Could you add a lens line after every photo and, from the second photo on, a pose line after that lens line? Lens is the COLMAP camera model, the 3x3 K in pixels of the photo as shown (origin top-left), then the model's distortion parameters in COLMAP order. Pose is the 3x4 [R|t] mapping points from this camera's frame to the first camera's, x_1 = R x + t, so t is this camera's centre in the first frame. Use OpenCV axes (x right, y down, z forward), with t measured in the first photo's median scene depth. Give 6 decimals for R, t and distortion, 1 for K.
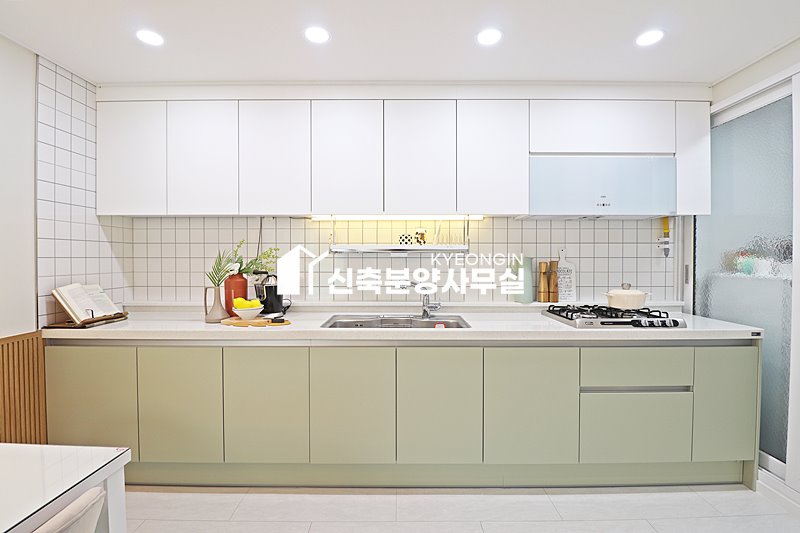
lens RADIAL K [[368.8, 0, 401.7], [0, 368.8, 262.8], [0, 0, 1]] dist [-0.000973, -0.014051]
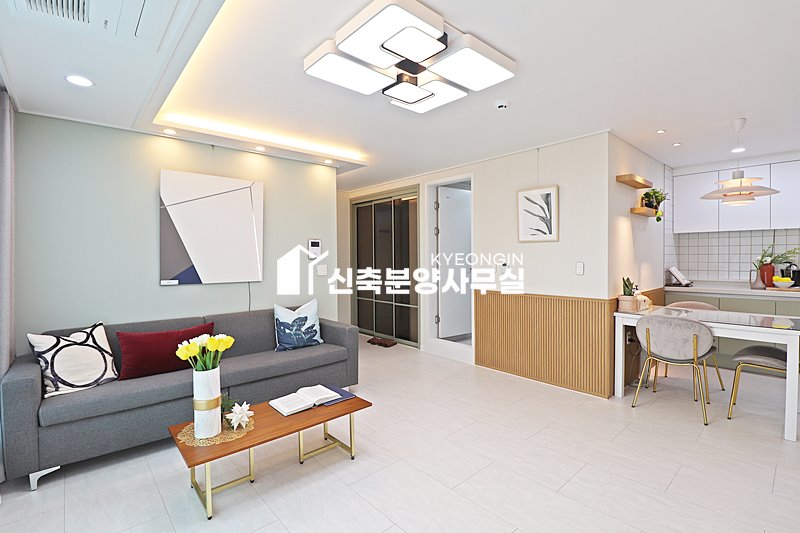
lens RADIAL K [[376.0, 0, 401.4], [0, 376.0, 262.9], [0, 0, 1]] dist [-0.012945, -0.000407]
pose [[0.665162, 0.006740, -0.746669, -0.295955], [-0.003434, 0.999976, 0.005967, 0.025059], [0.746691, -0.001405, 0.665169, -1.484117]]
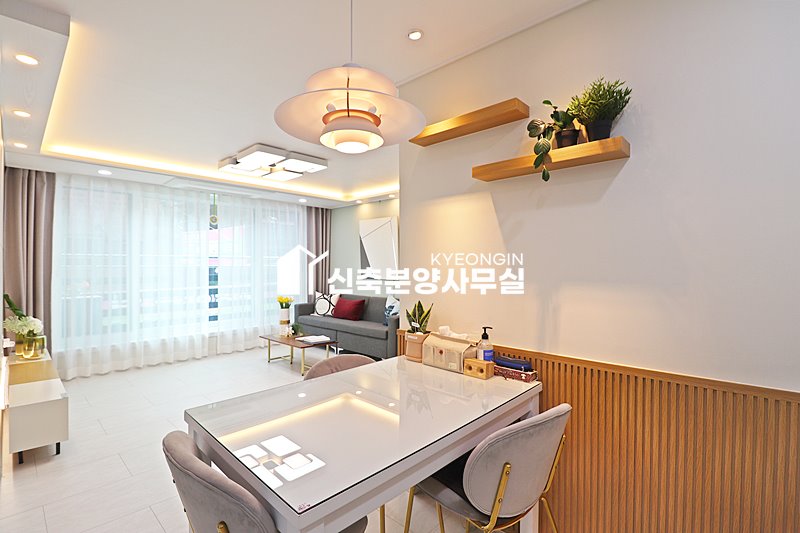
lens RADIAL K [[368.8, 0, 401.7], [0, 368.8, 262.8], [0, 0, 1]] dist [-0.000973, -0.014051]
pose [[-0.681731, -0.001785, -0.731600, -0.137375], [-0.008149, 0.999954, 0.005154, -0.009636], [0.731557, 0.009475, -0.681714, 0.714430]]
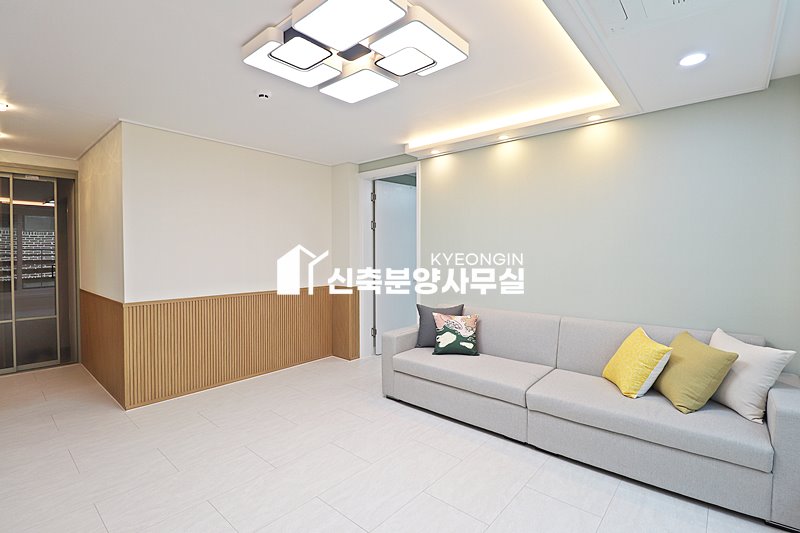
lens RADIAL K [[384.1, 0, 398.4], [0, 384.1, 264.3], [0, 0, 1]] dist [-0.002475, -0.000841]
pose [[0.674567, -0.018360, 0.737985, -1.544795], [0.012020, 0.999831, 0.013887, 0.030796], [-0.738116, -0.000497, 0.674674, -1.530215]]
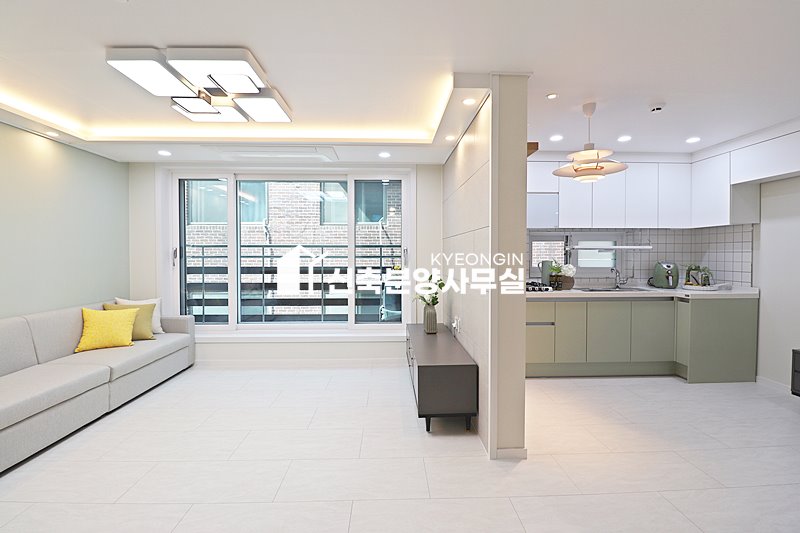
lens RADIAL K [[368.8, 0, 401.7], [0, 368.8, 262.8], [0, 0, 1]] dist [-0.000973, -0.014051]
pose [[-0.999421, 0.001287, -0.034009, -1.452974], [-0.000024, 0.999259, 0.038502, 0.005521], [0.034033, 0.038481, -0.998680, 0.216022]]
